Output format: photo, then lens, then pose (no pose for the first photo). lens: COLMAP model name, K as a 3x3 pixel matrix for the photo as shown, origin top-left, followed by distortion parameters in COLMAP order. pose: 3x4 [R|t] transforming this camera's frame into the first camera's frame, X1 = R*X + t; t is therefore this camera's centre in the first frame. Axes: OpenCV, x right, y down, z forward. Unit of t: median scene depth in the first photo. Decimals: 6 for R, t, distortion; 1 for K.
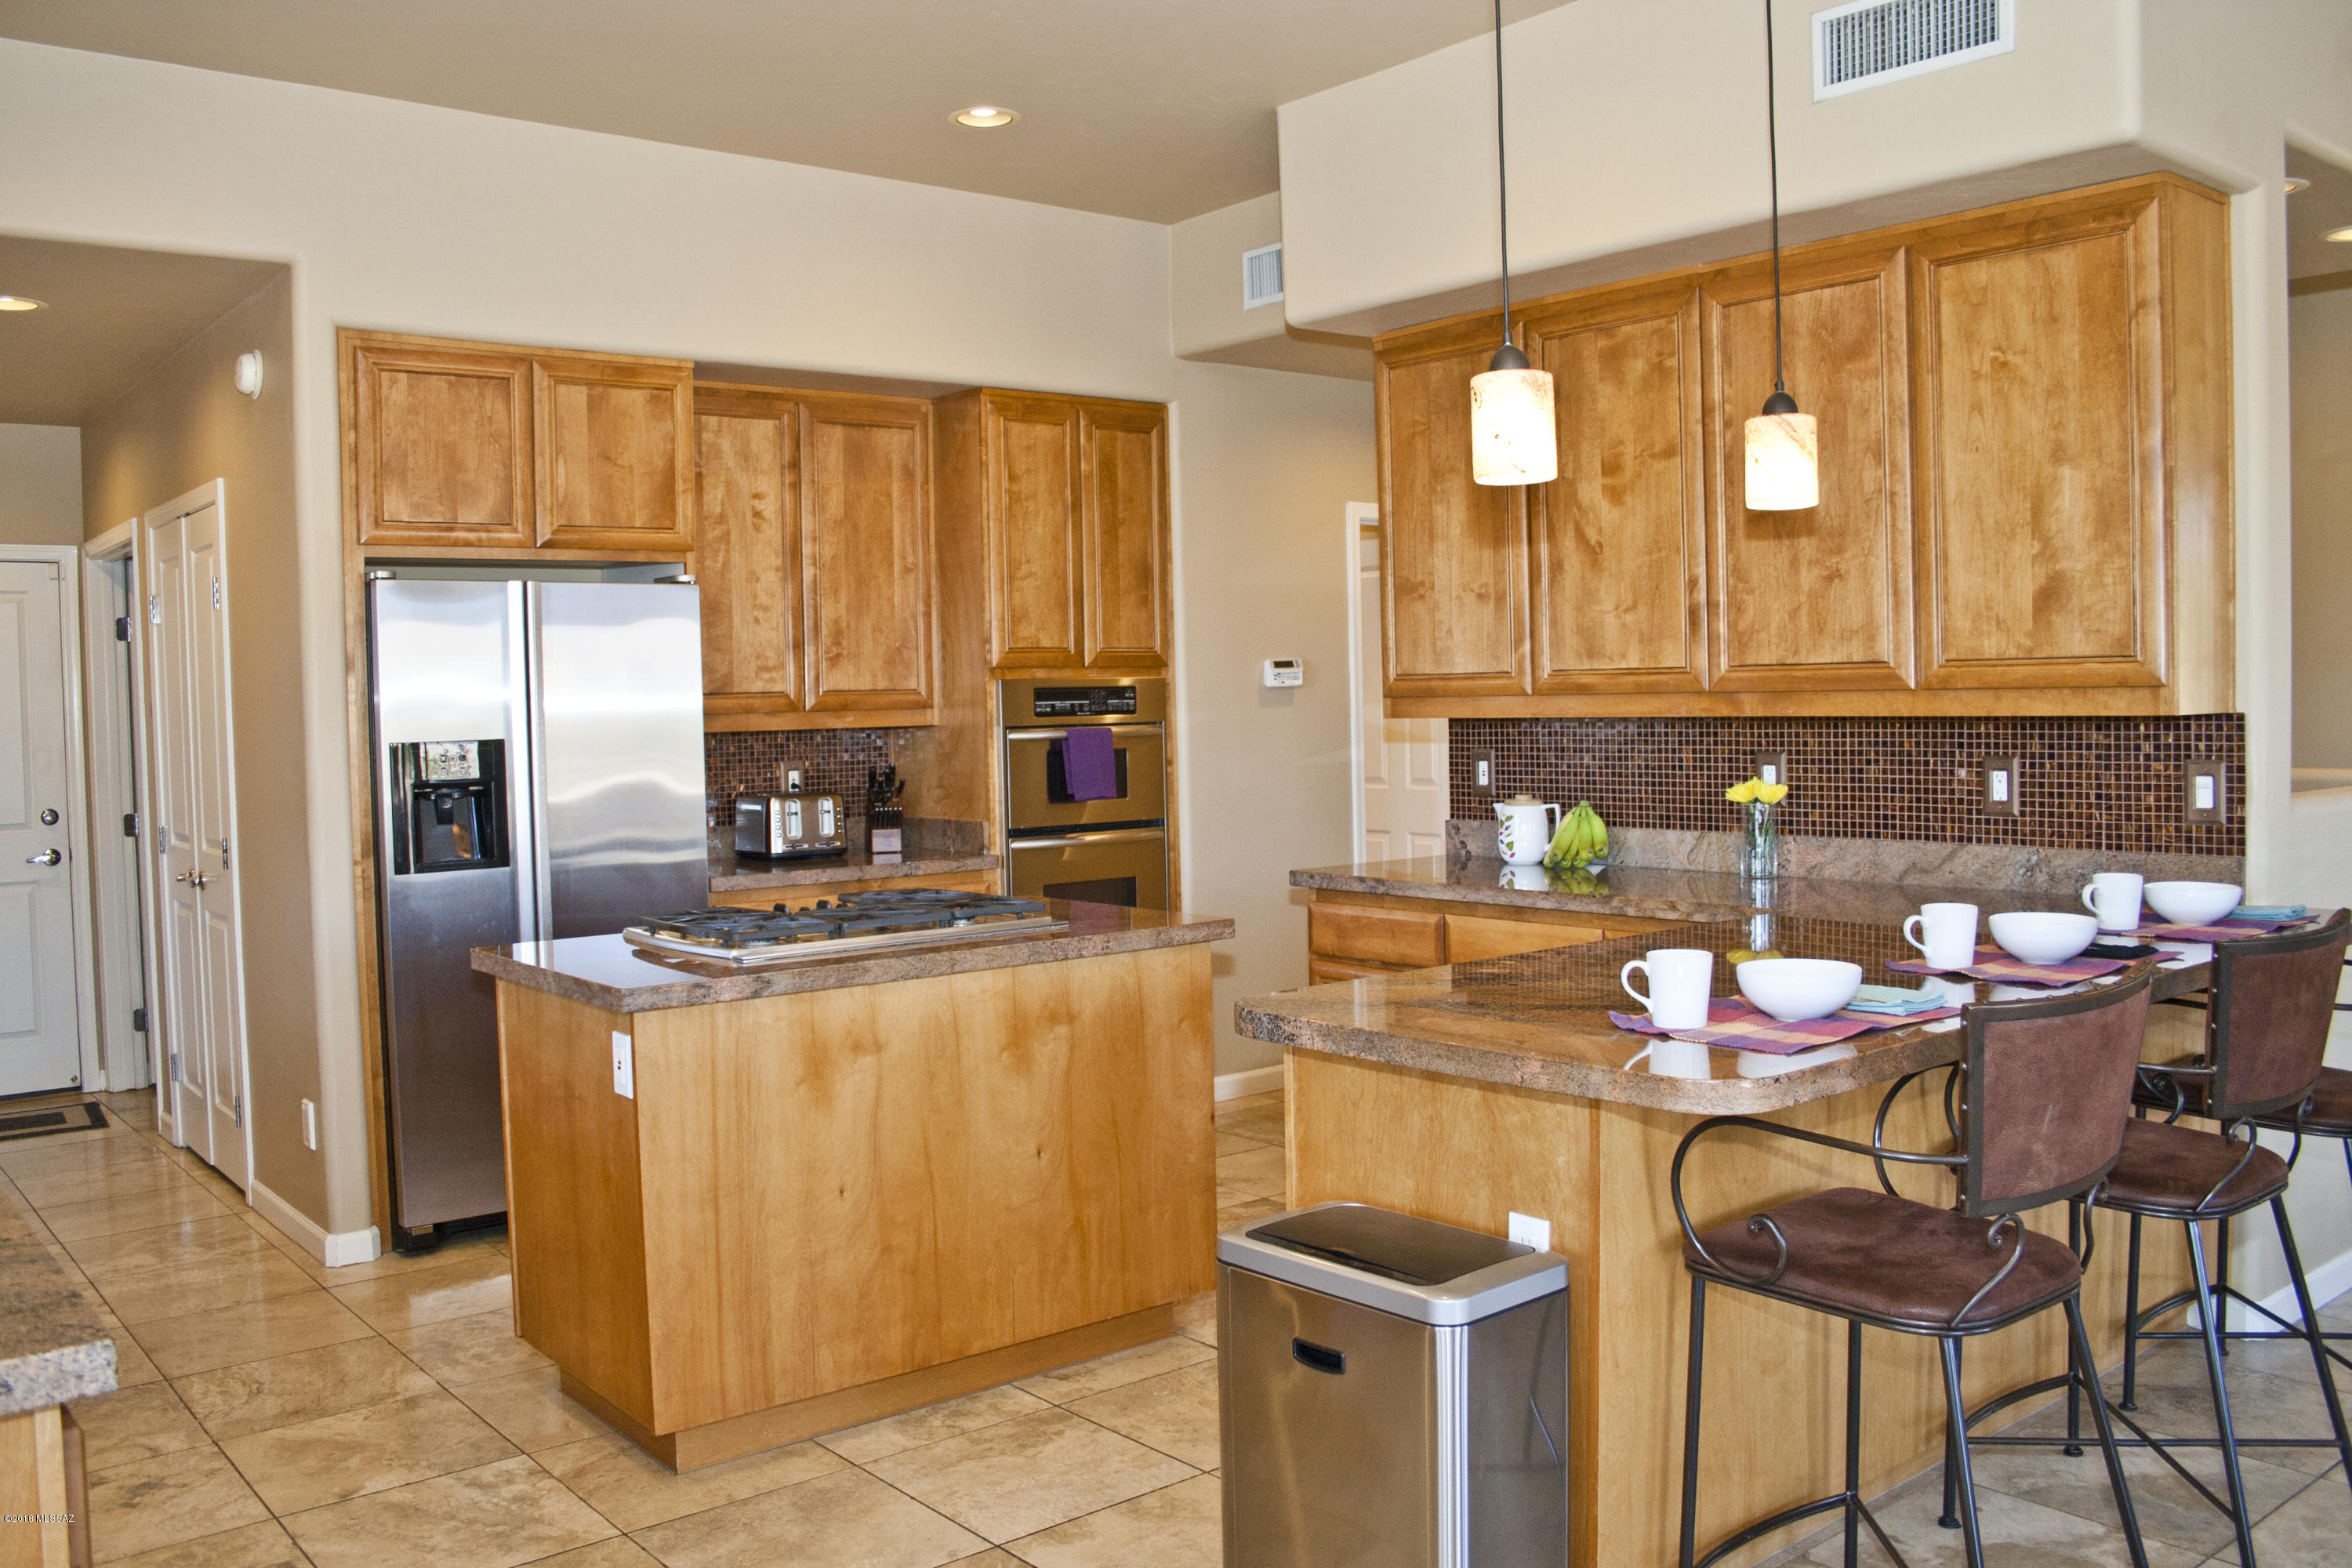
lens RADIAL K [[1958.9, 0, 1185.0], [0, 1958.9, 787.8], [0, 0, 1]] dist [-0.137991, 0.116782]
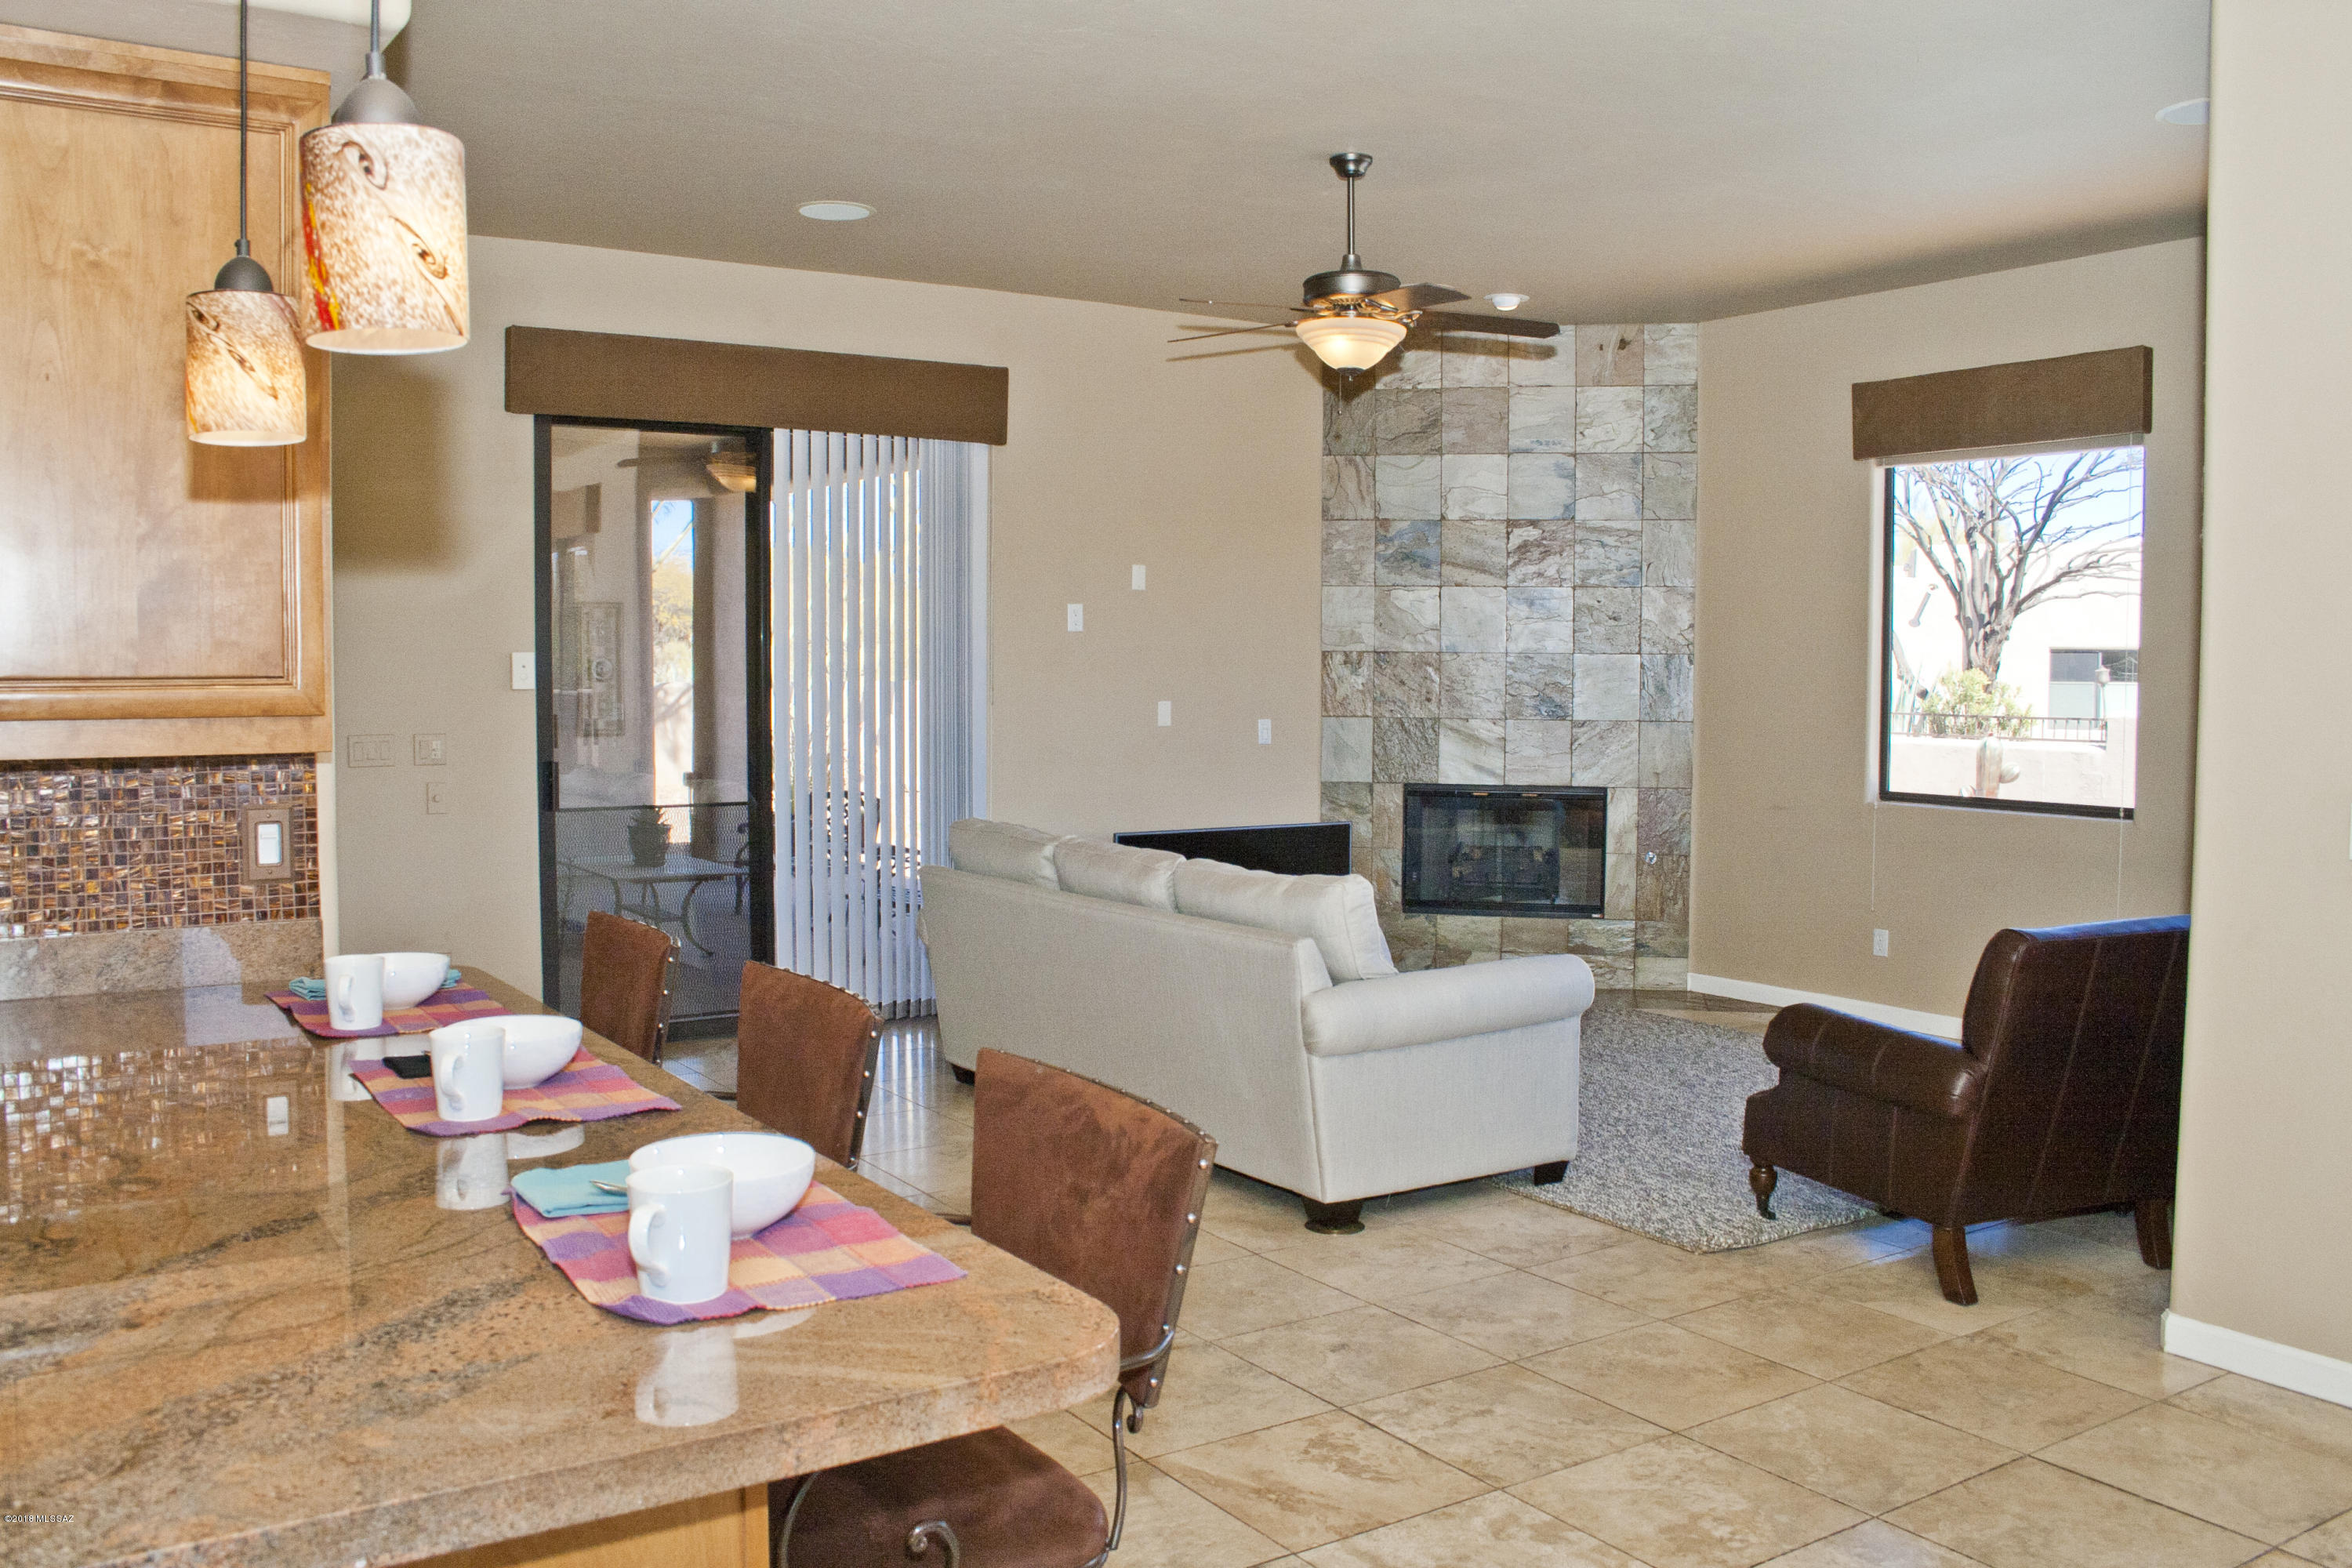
lens RADIAL K [[1958.9, 0, 1166.4], [0, 1958.9, 783.7], [0, 0, 1]] dist [-0.137991, 0.116782]
pose [[0.114751, -0.038054, 0.992665, -0.234411], [0.046559, 0.998374, 0.032890, -0.033148], [-0.992303, 0.042444, 0.116336, 0.533202]]
